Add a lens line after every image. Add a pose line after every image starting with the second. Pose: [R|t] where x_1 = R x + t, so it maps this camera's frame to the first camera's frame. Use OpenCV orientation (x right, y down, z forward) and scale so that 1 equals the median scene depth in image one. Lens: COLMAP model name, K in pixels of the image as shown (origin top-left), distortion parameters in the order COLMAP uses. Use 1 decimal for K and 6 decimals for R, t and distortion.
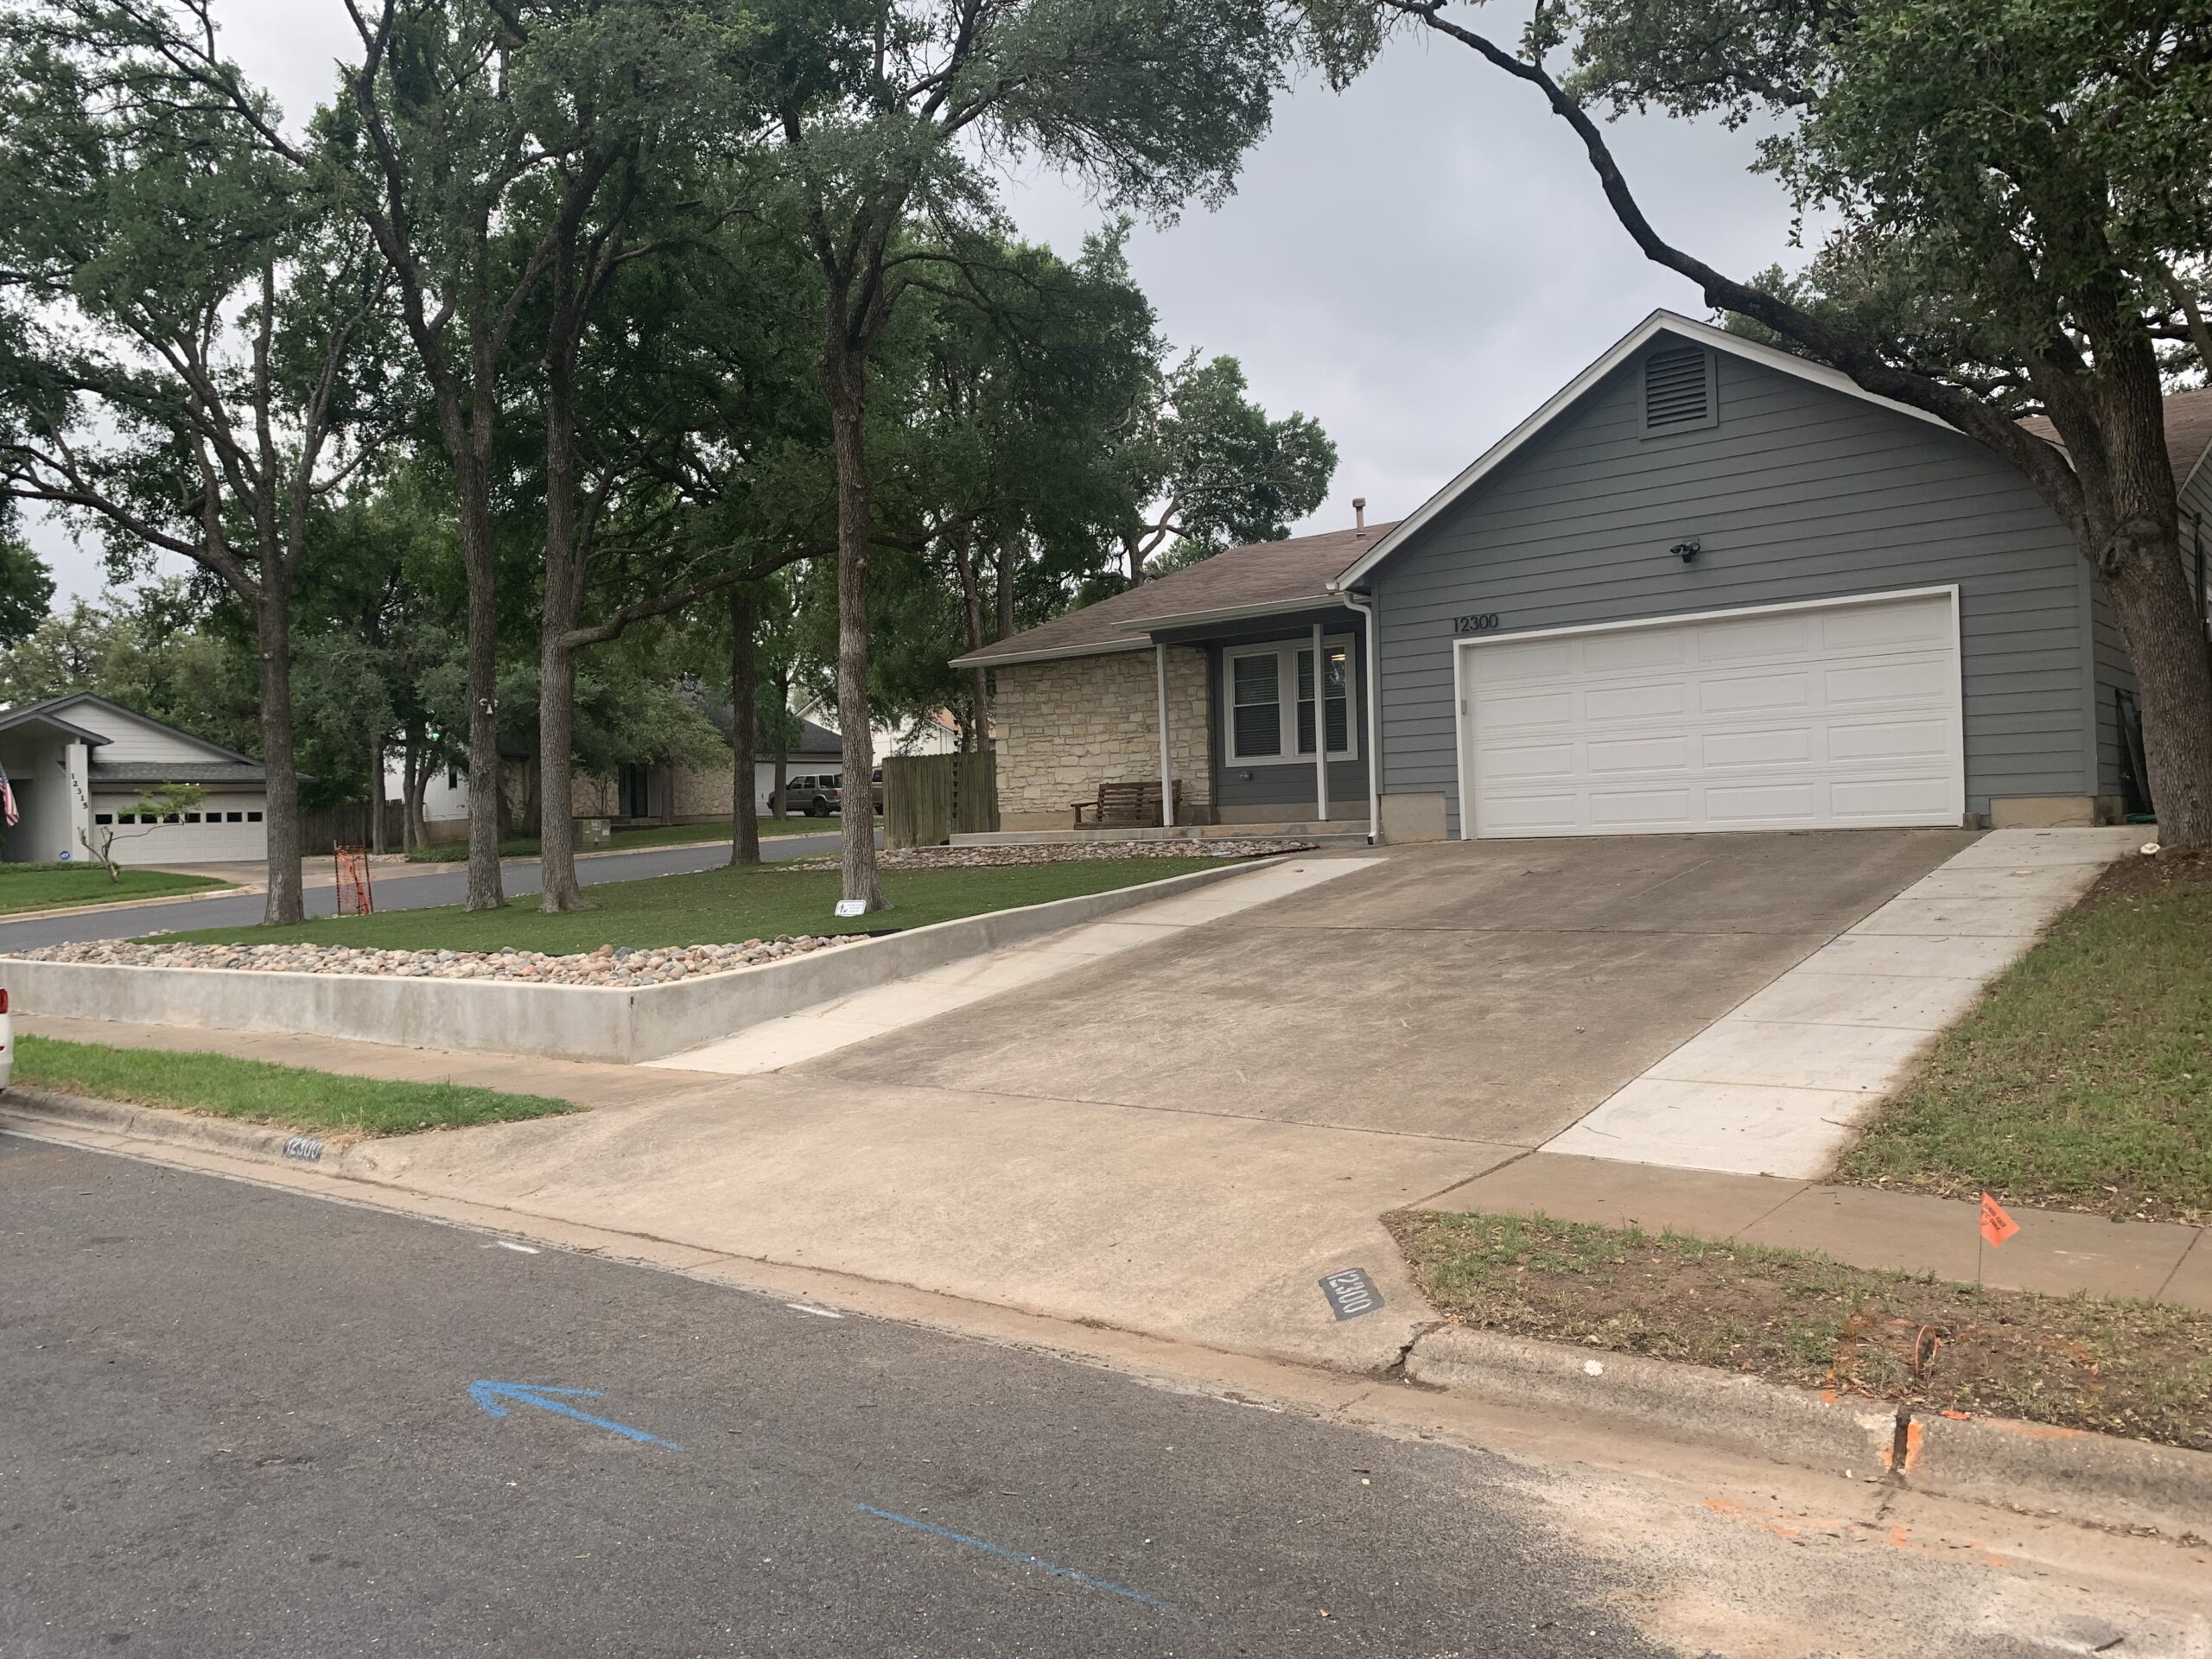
lens RADIAL K [[1687.2, 0, 1106.0], [0, 1687.2, 829.5], [0, 0, 1]] dist [0.003002, -0.000125]
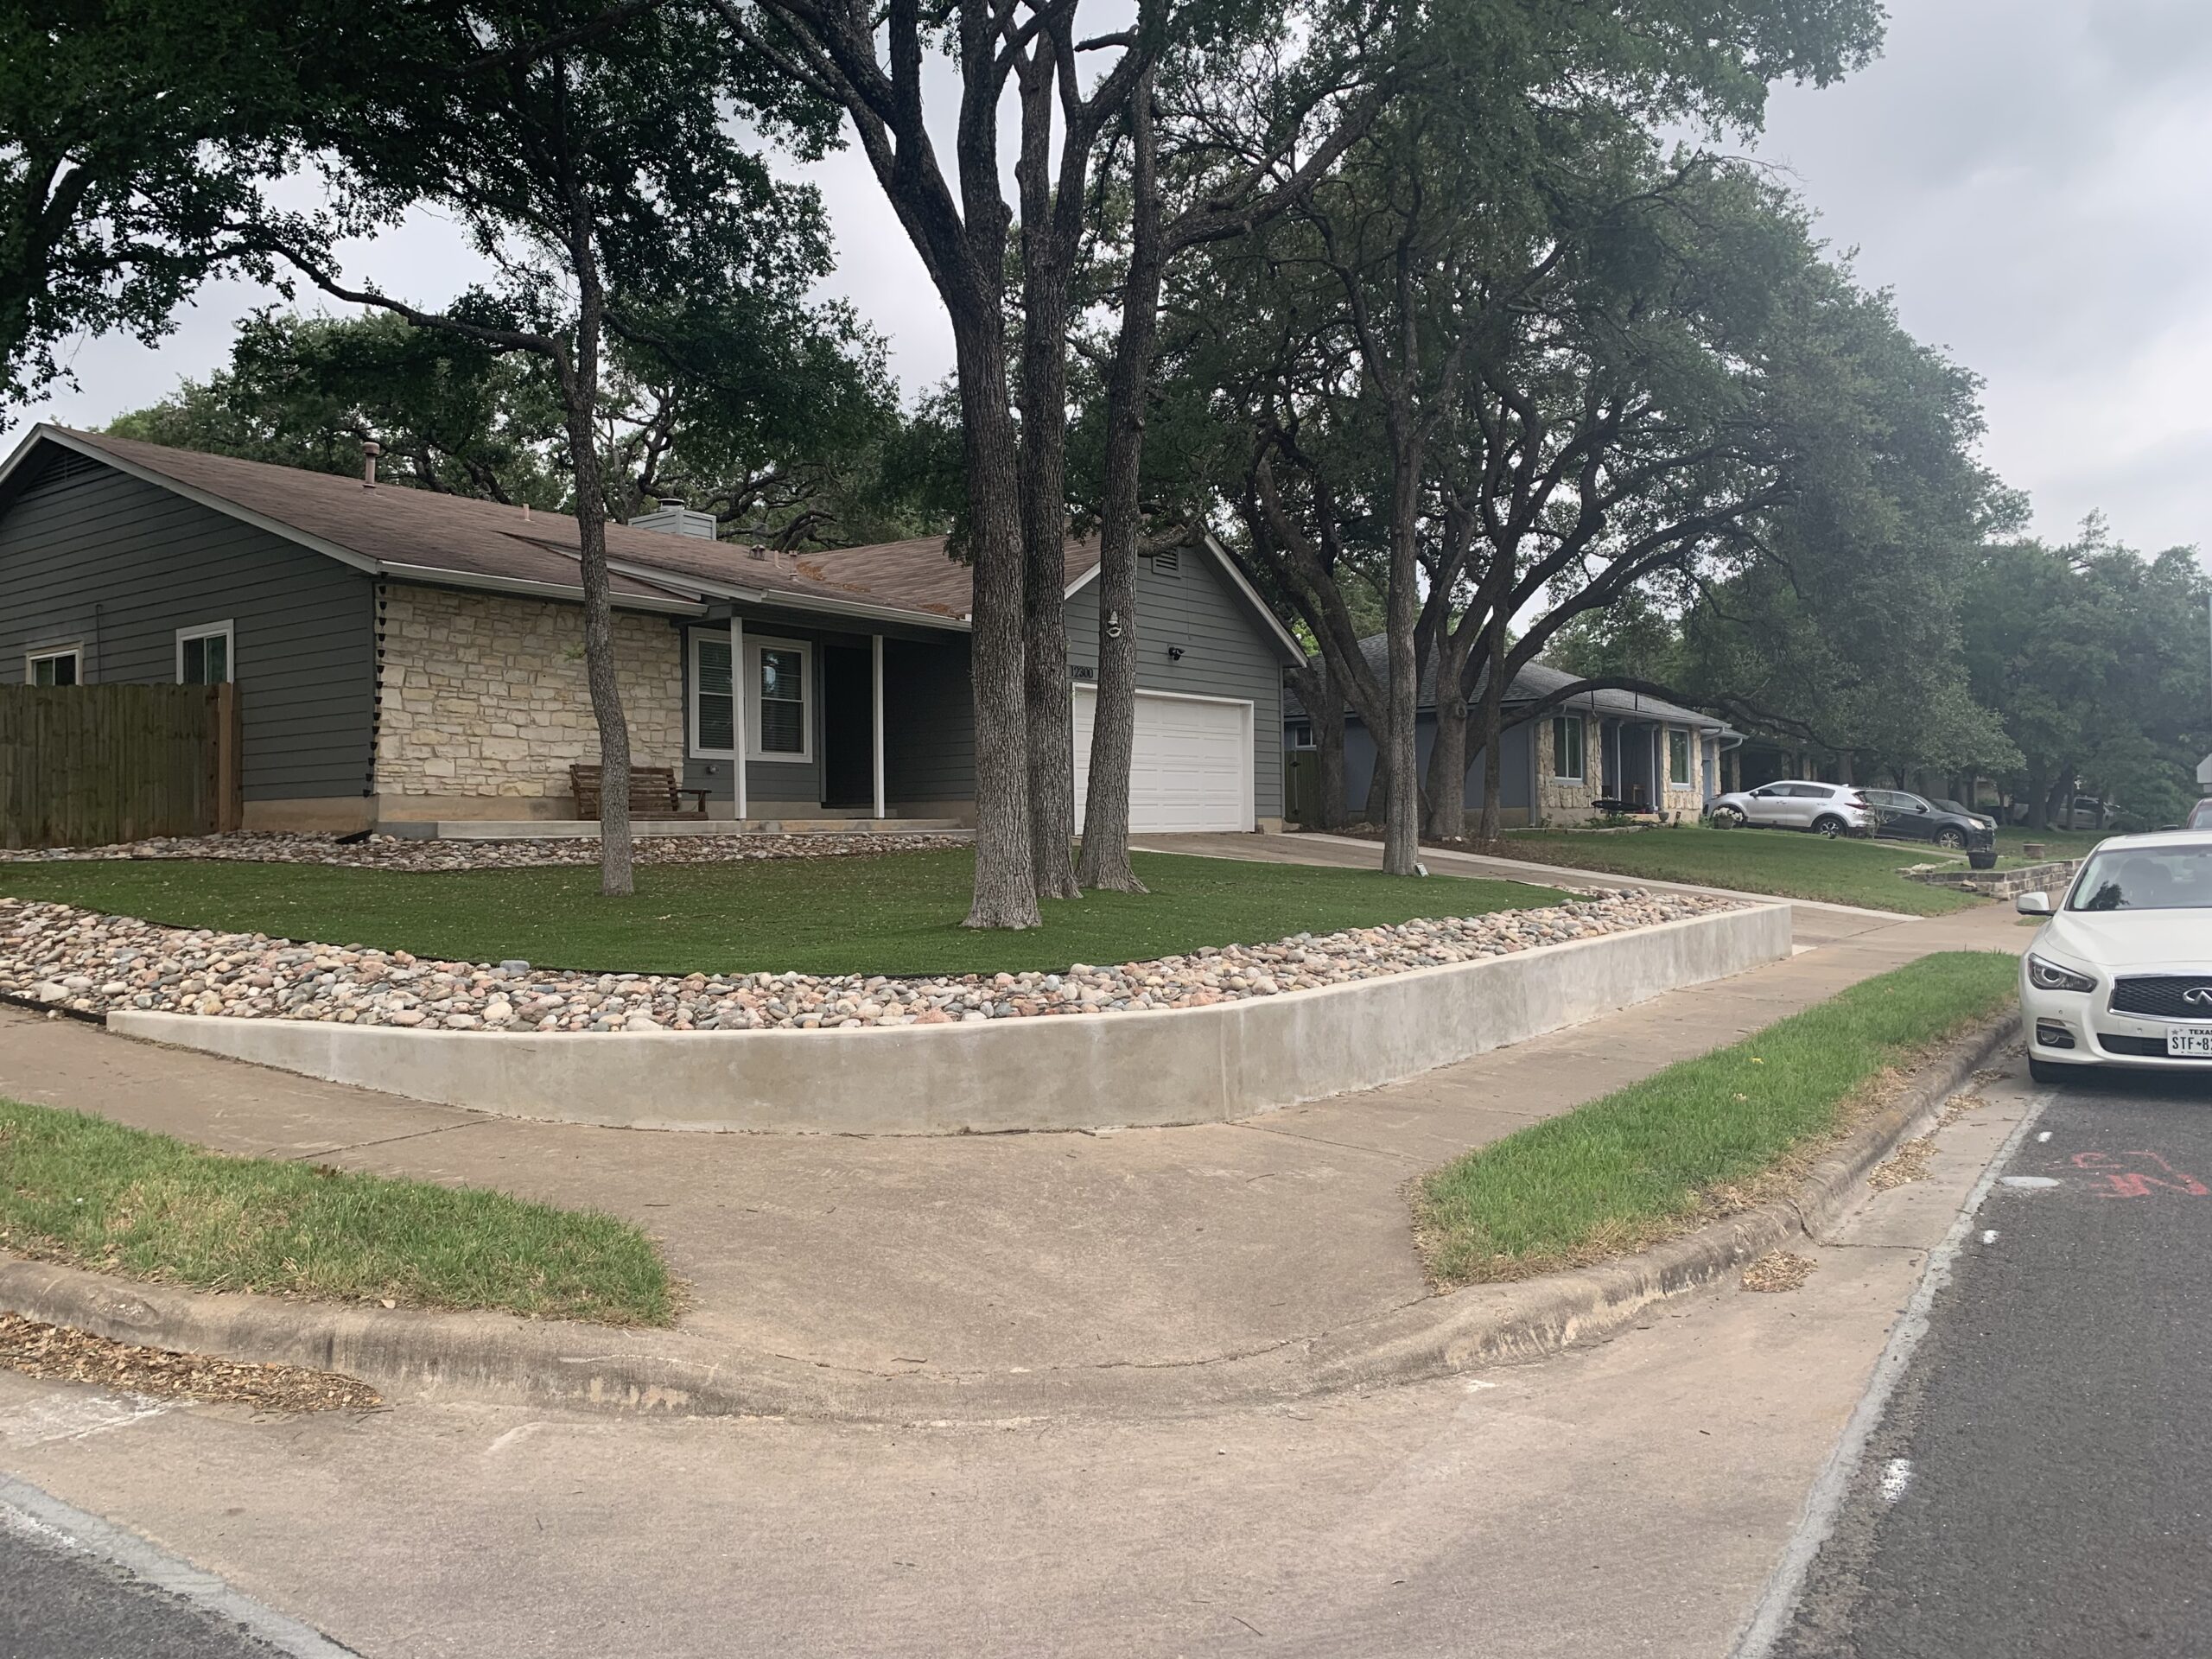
lens RADIAL K [[1687.2, 0, 1106.0], [0, 1687.2, 829.5], [0, 0, 1]] dist [0.003002, -0.000125]
pose [[-0.048082, 0.026200, 0.998500, -0.835047], [-0.001082, 0.999654, -0.026282, 0.024891], [-0.998843, -0.002344, -0.048037, 0.812206]]
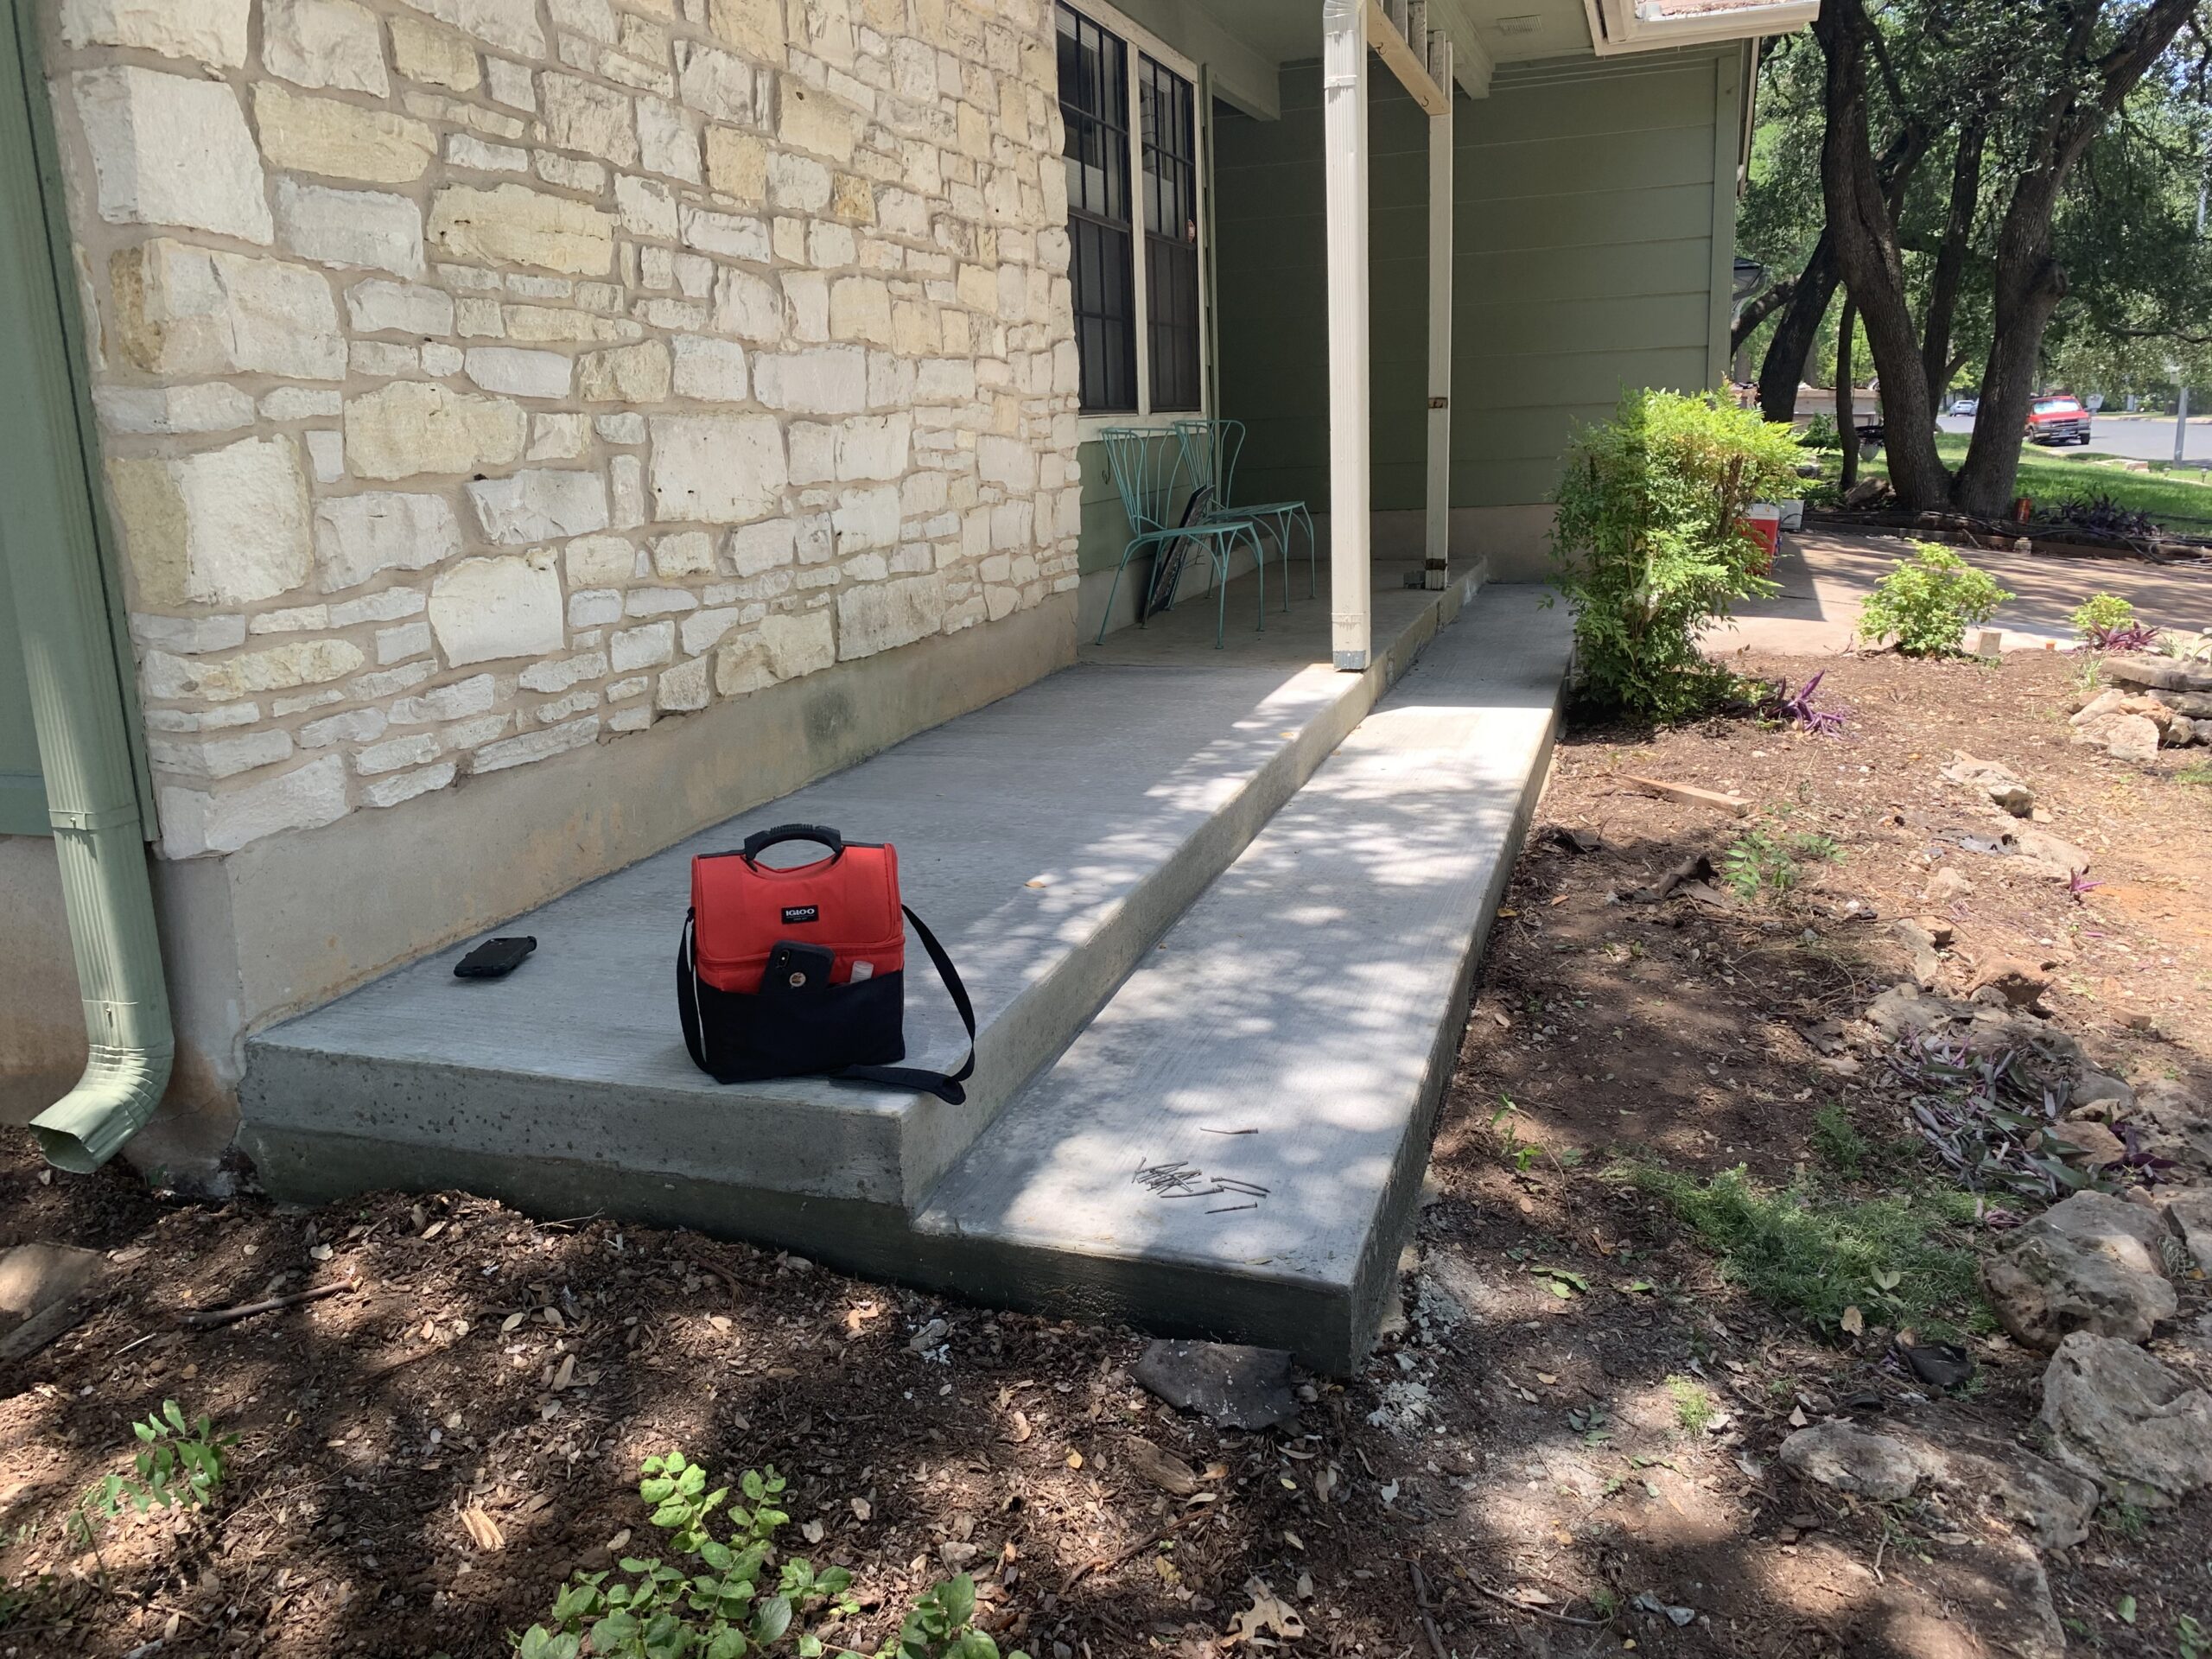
lens RADIAL K [[1687.2, 0, 1106.0], [0, 1687.2, 829.5], [0, 0, 1]] dist [0.003002, -0.000125]
pose [[-0.361289, -0.180278, 0.914861, -0.188754], [0.040023, 0.977230, 0.208374, -0.032396], [-0.931594, 0.111899, -0.345847, 1.083954]]
